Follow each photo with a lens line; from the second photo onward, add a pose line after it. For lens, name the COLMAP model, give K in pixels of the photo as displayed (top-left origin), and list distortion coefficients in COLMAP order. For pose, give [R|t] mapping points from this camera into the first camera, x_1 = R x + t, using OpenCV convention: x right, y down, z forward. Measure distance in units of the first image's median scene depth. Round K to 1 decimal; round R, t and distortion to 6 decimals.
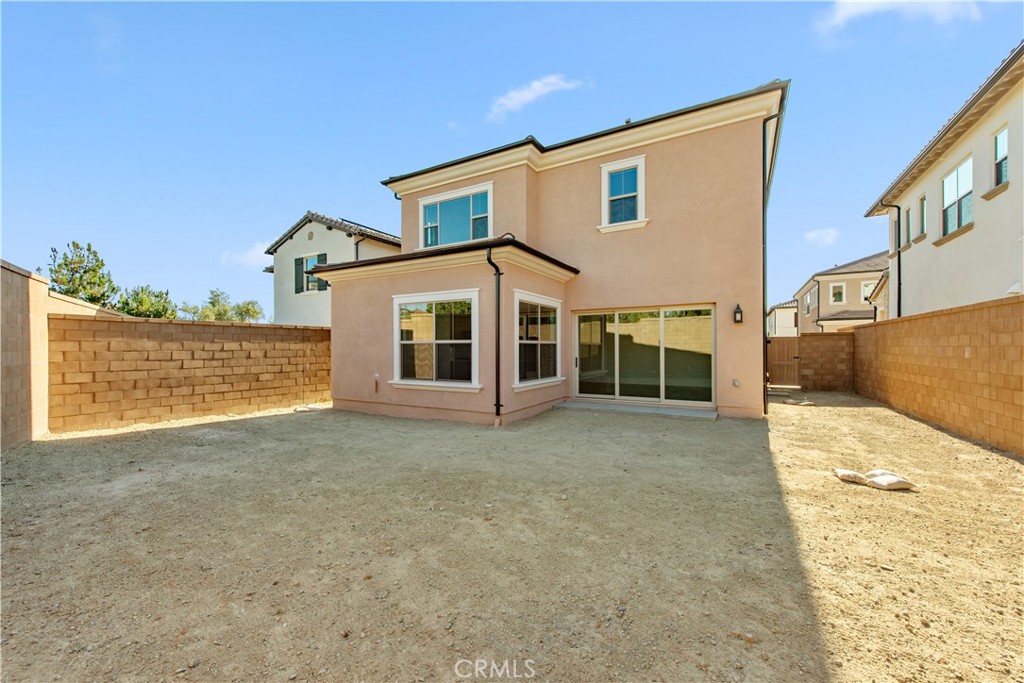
lens RADIAL K [[401.9, 0, 513.6], [0, 401.9, 348.2], [0, 0, 1]] dist [0.008709, -0.000615]
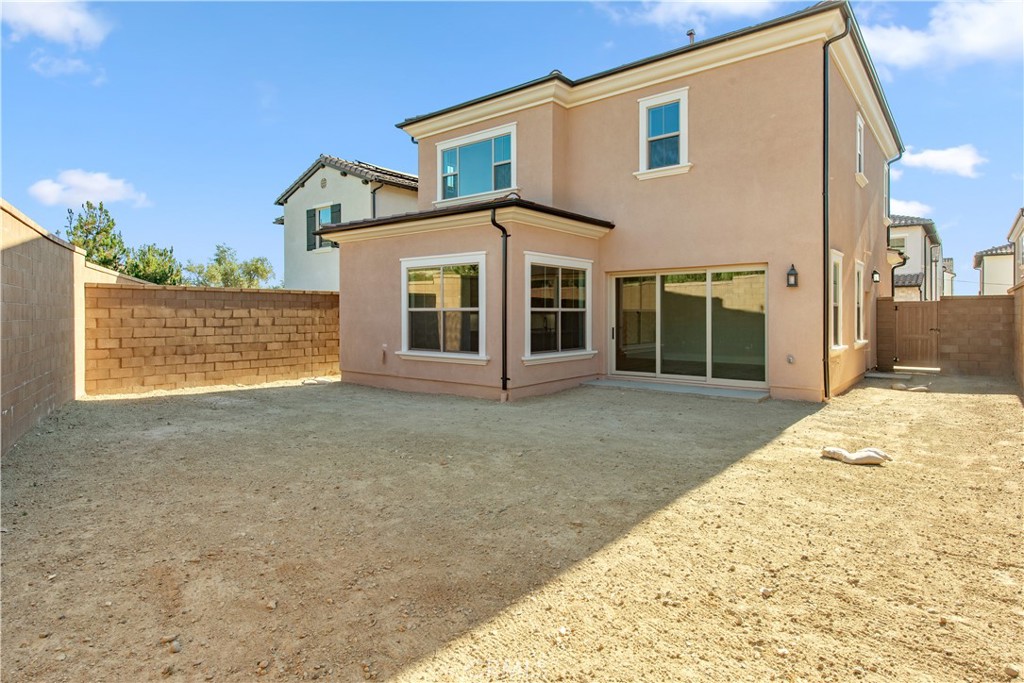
lens RADIAL K [[569.0, 0, 512.4], [0, 569.0, 317.3], [0, 0, 1]] dist [0.014972, 0.001131]
pose [[0.986974, 0.003602, -0.160837, 0.154164], [-0.002717, 0.999980, 0.005723, -0.004925], [0.160855, -0.005211, 0.986964, -0.231714]]
